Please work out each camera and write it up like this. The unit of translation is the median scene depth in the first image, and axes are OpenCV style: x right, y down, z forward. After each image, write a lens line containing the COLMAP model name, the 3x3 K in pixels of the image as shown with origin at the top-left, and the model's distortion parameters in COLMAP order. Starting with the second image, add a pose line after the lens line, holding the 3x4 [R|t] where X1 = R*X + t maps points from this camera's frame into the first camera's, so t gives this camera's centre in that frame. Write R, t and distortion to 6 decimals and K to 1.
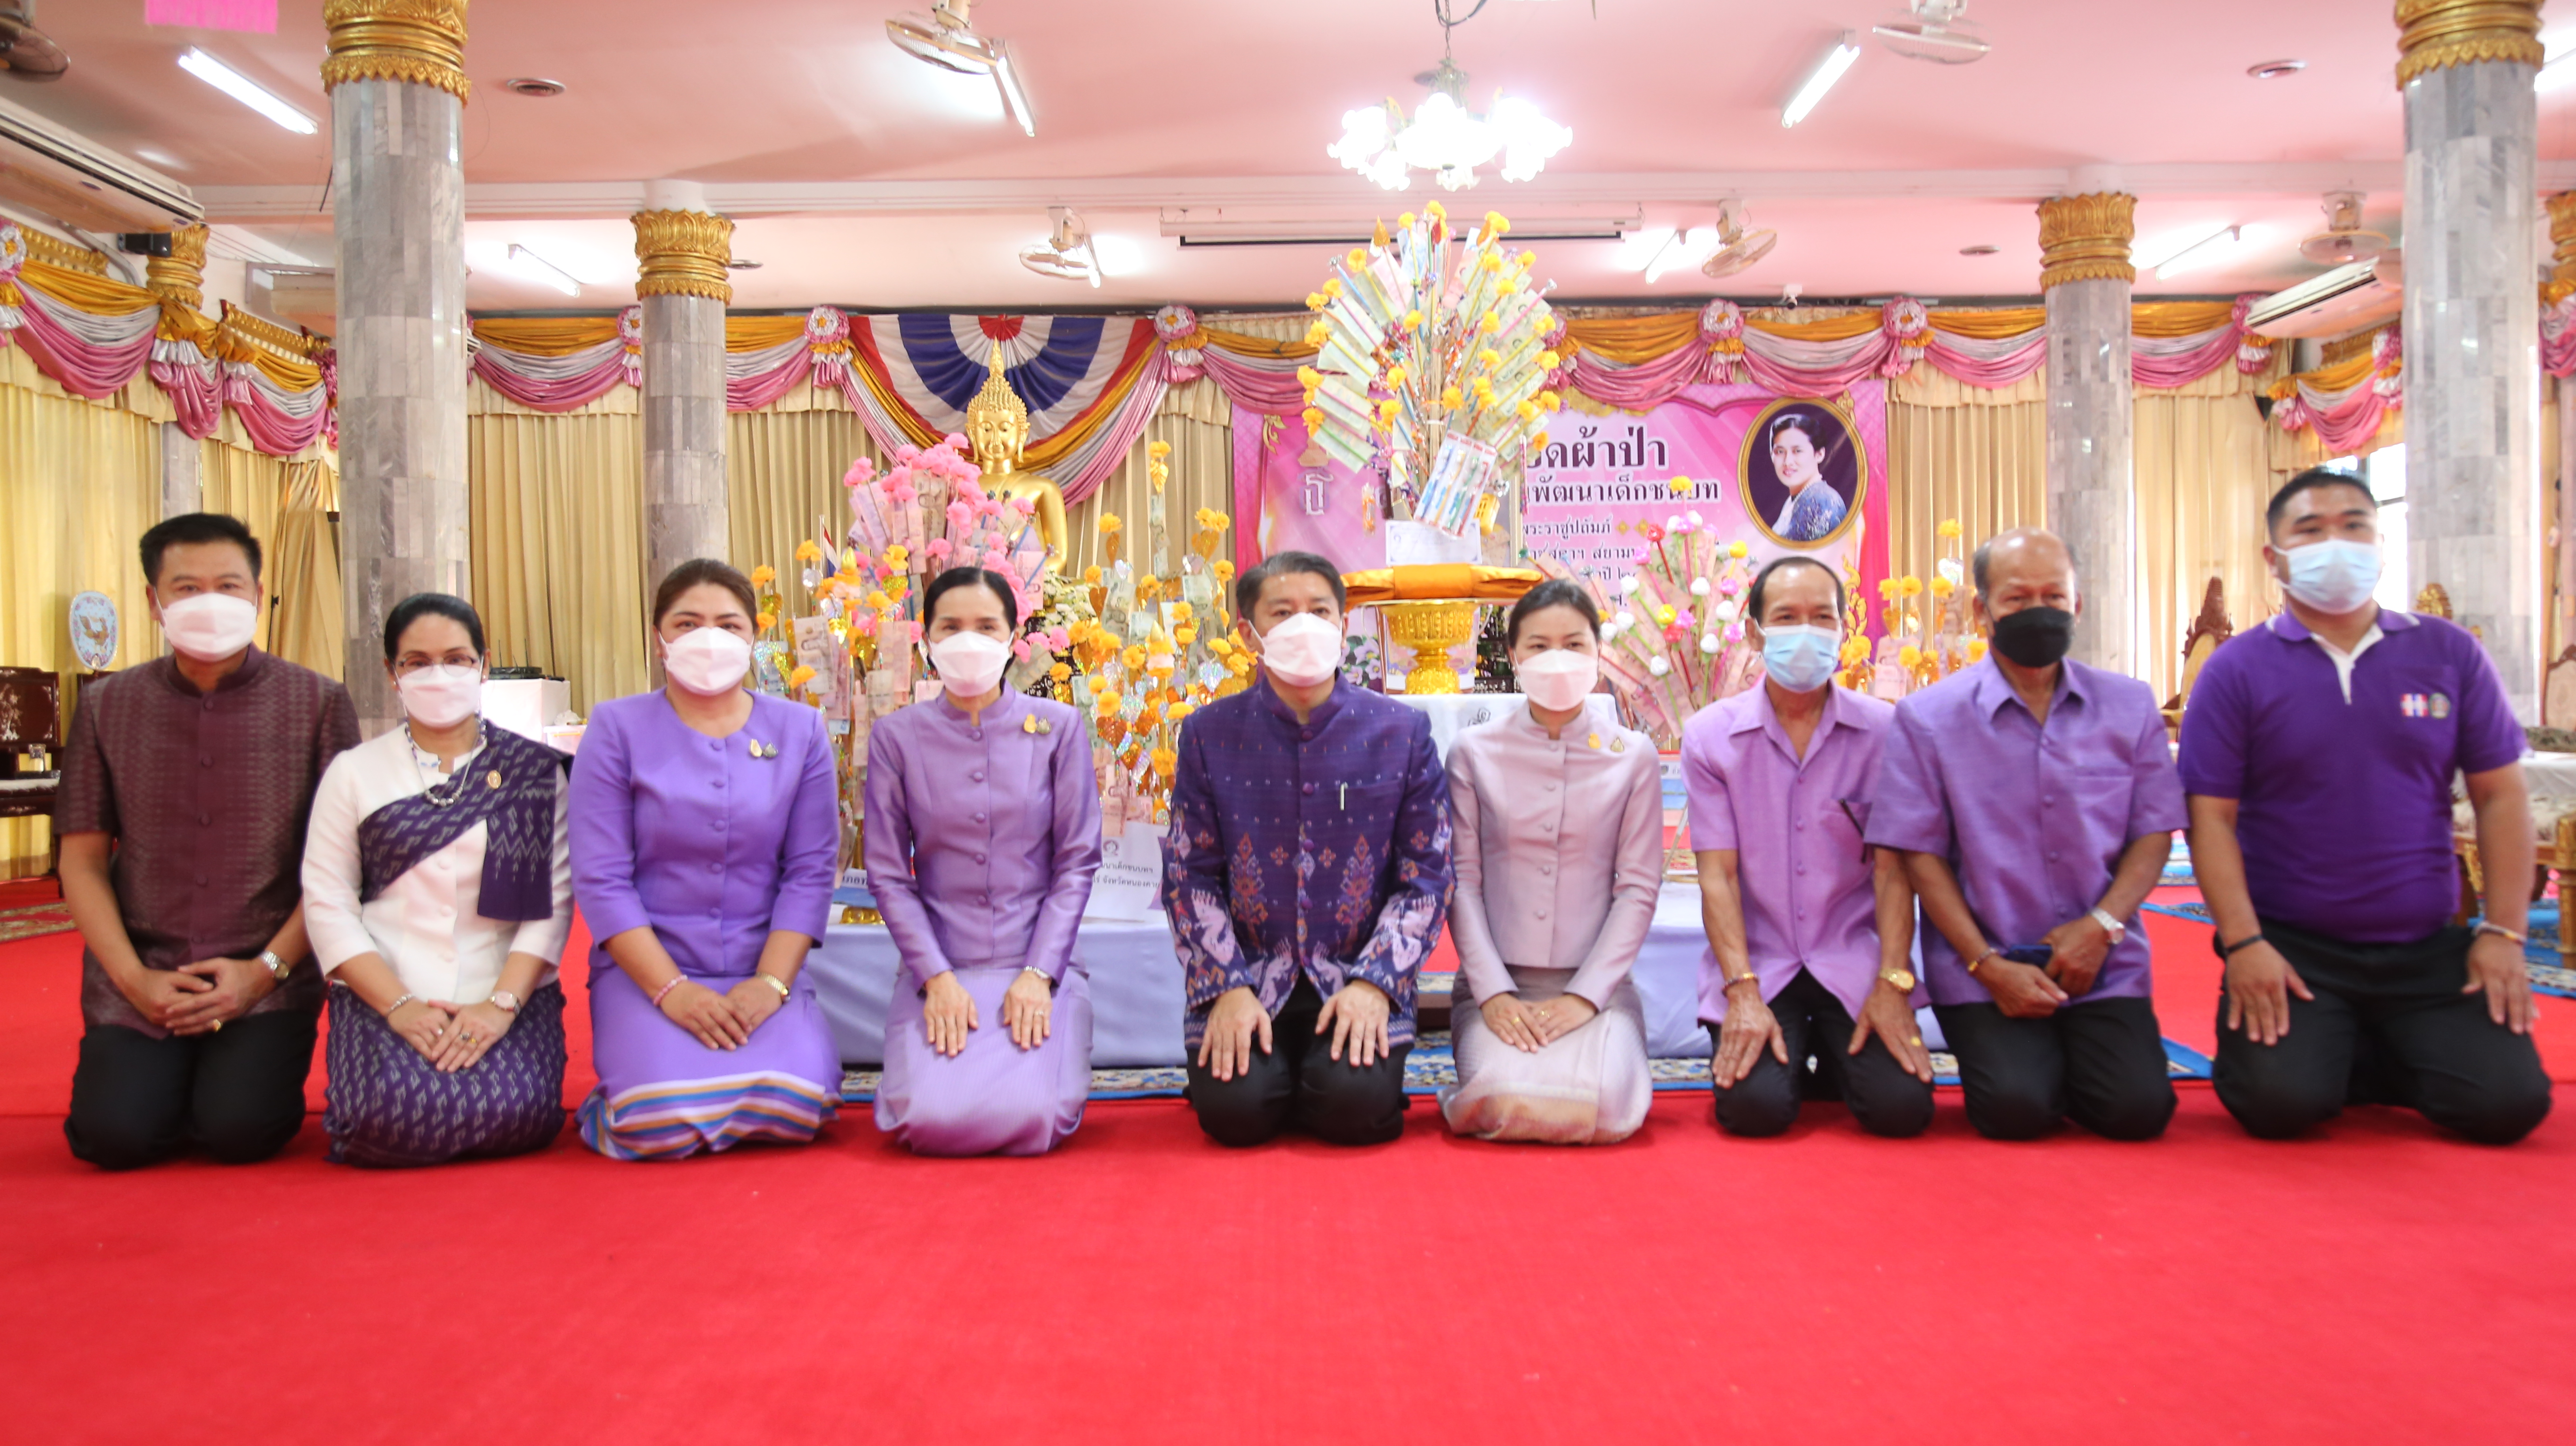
lens RADIAL K [[2179.4, 0, 1297.2], [0, 2179.4, 751.1], [0, 0, 1]] dist [-0.056354, 0.088096]
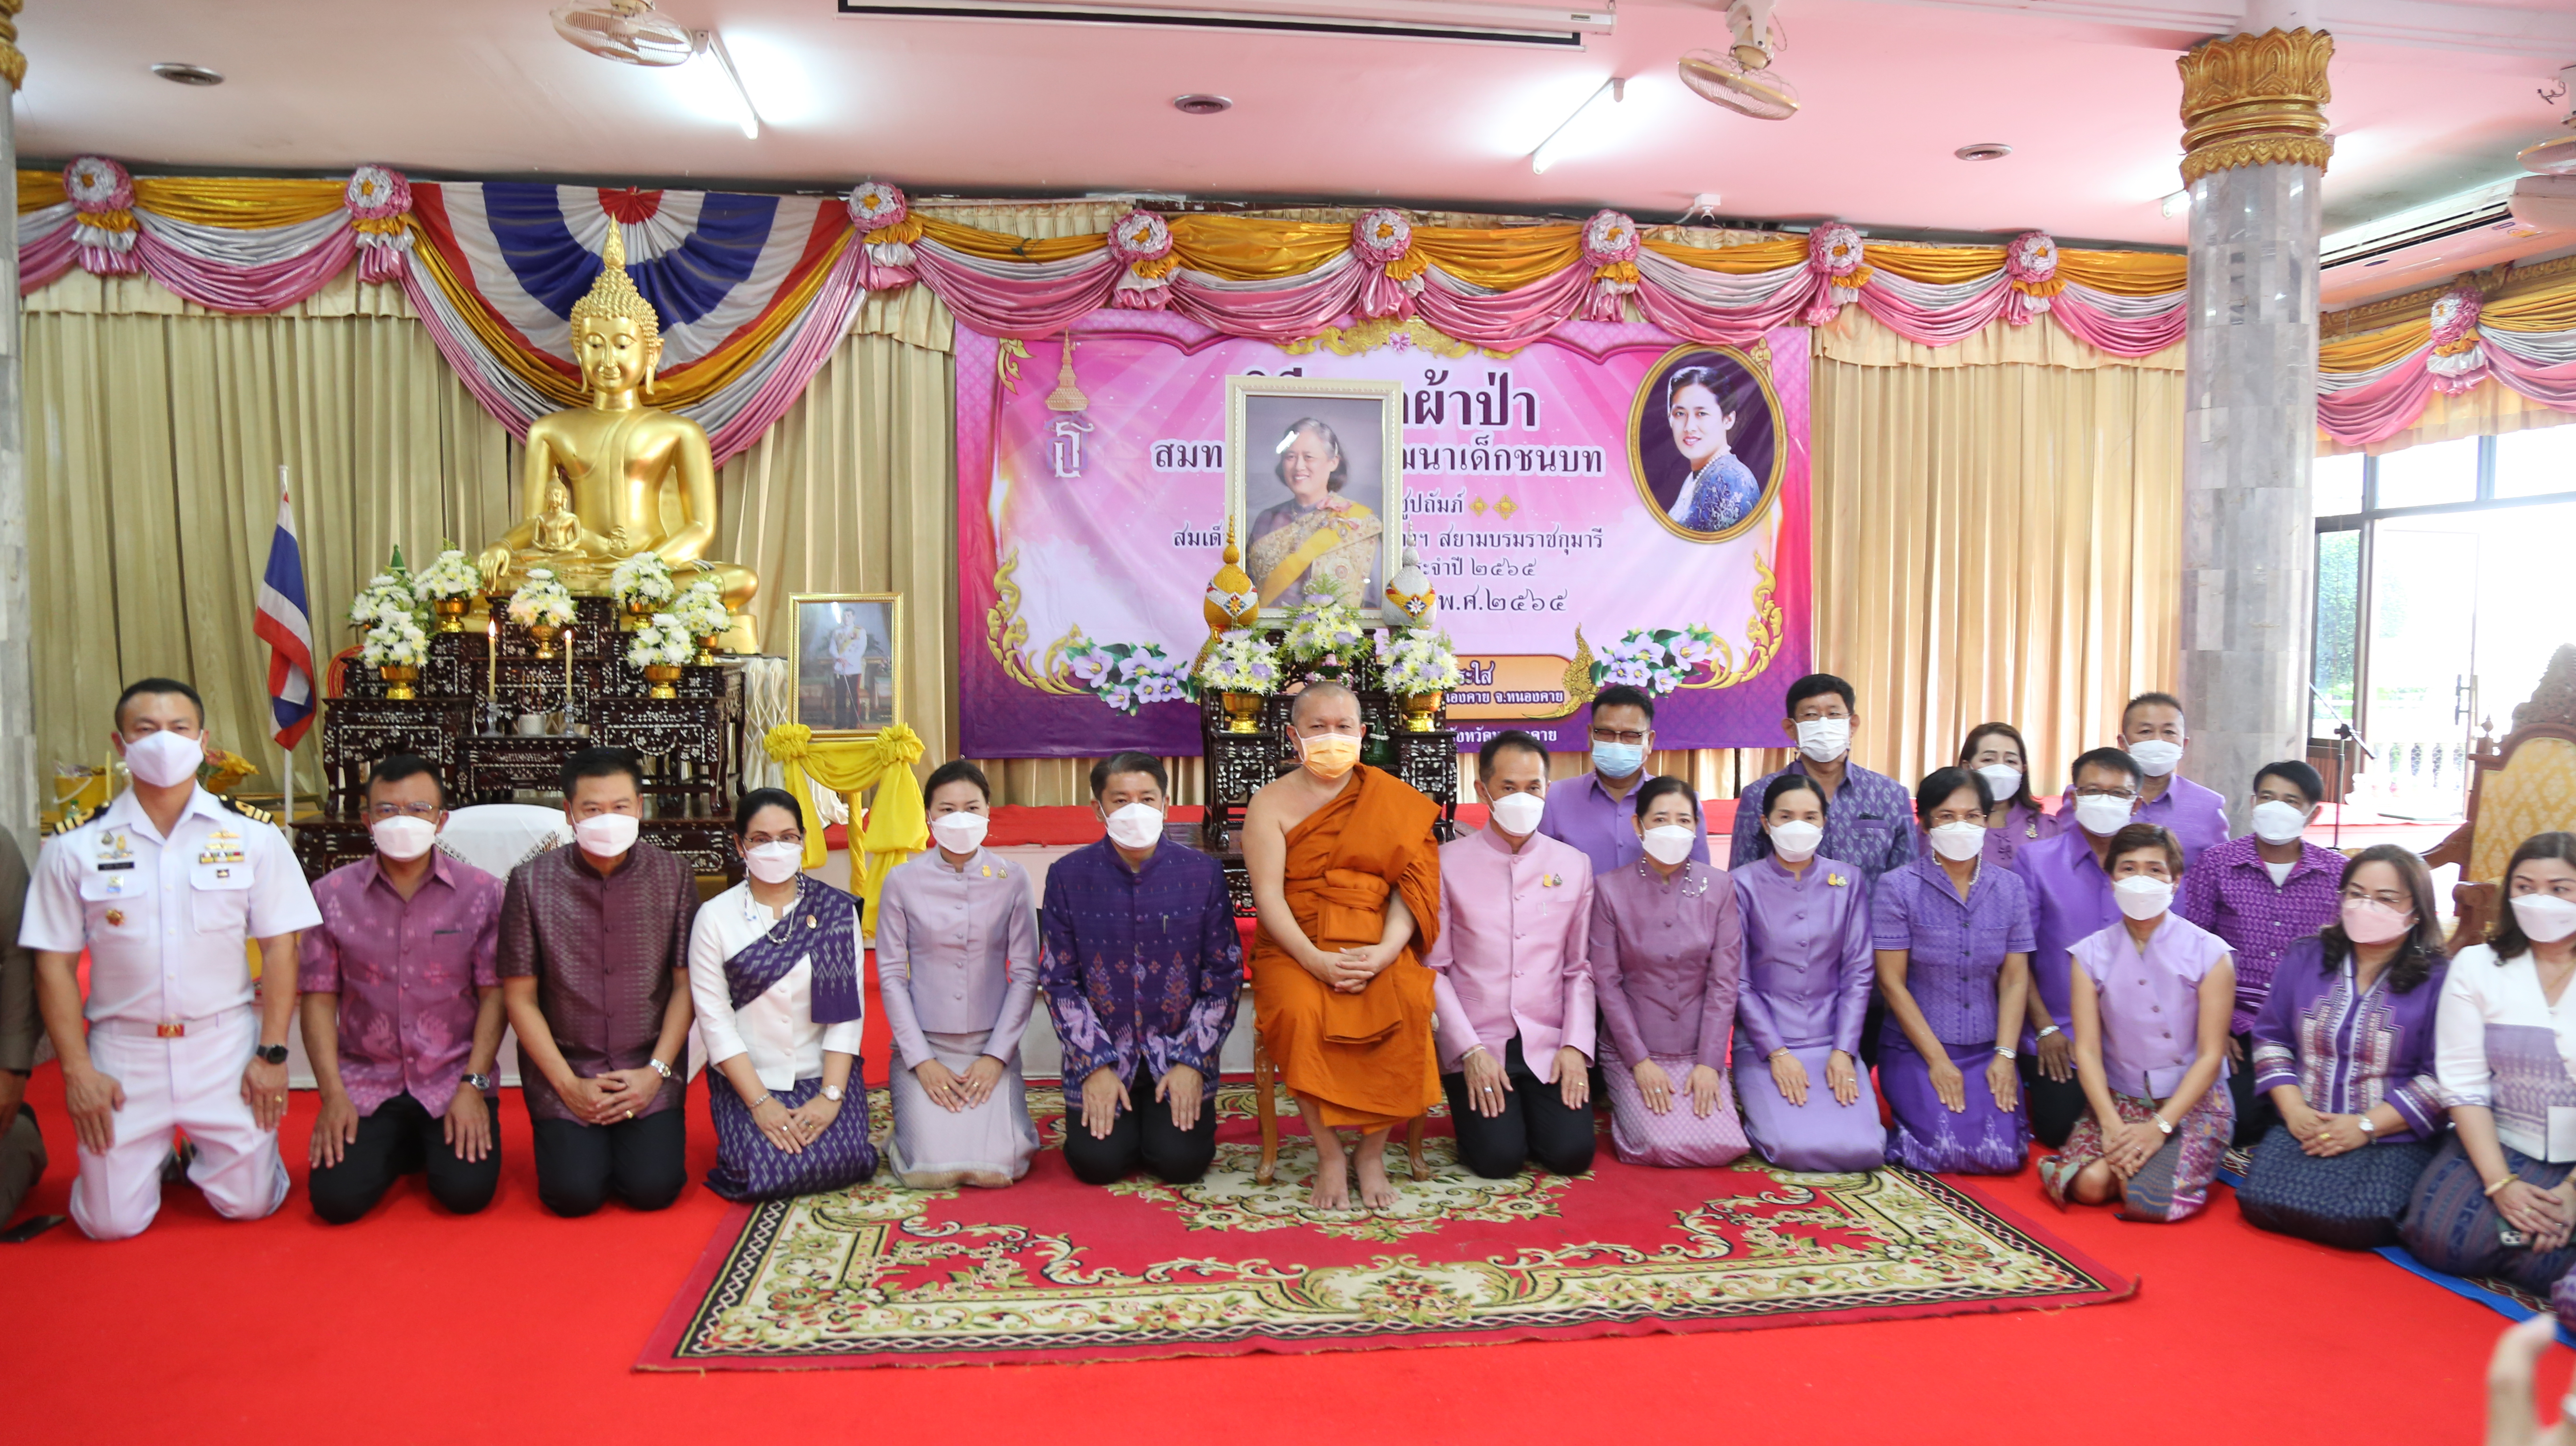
lens RADIAL K [[1725.8, 0, 1299.0], [0, 1725.8, 753.1], [0, 0, 1]] dist [-0.130748, 0.081937]
pose [[0.990093, 0.007612, 0.140210, 0.005146], [-0.015261, 0.998448, 0.053561, -0.050617], [-0.139585, -0.055170, 0.988672, 0.435739]]
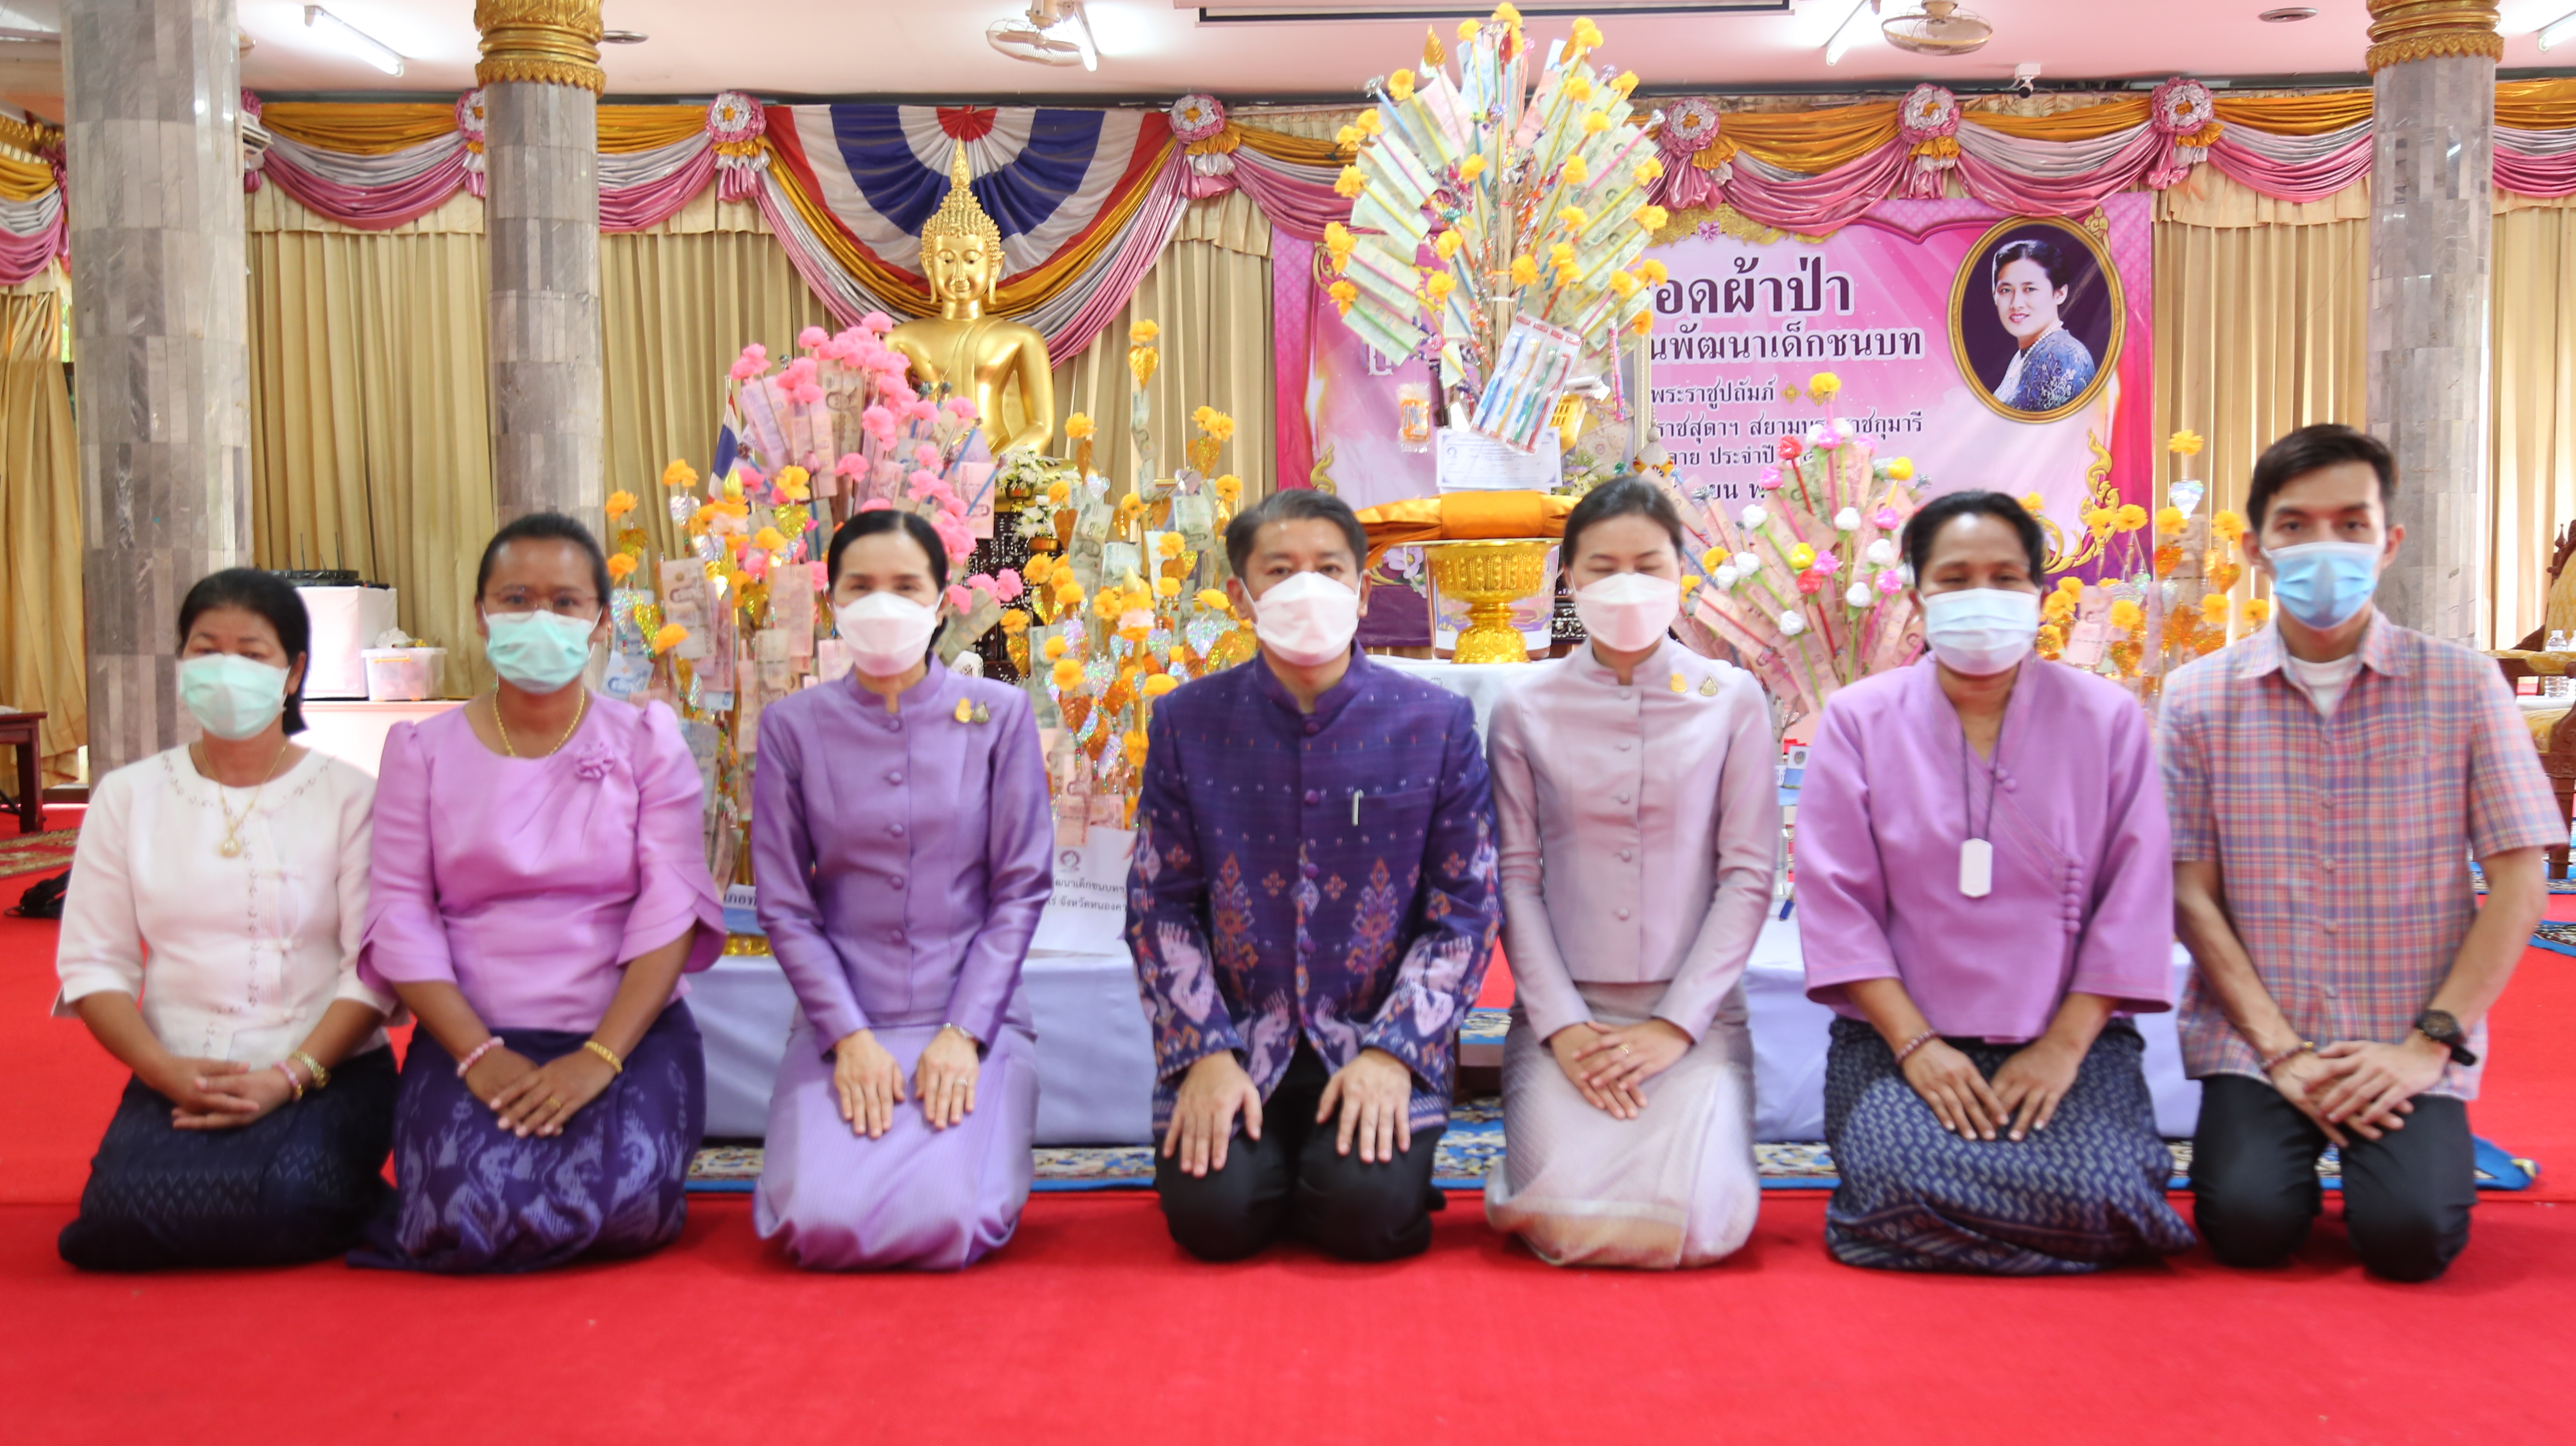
lens RADIAL K [[2881.7, 0, 1289.2], [0, 2881.7, 747.9], [0, 0, 1]] dist [0.058186, 0.068750]
pose [[0.999549, 0.007910, -0.028961, 0.006710], [-0.007085, 0.999570, 0.028467, -0.007752], [0.029174, -0.028249, 0.999175, -0.006525]]
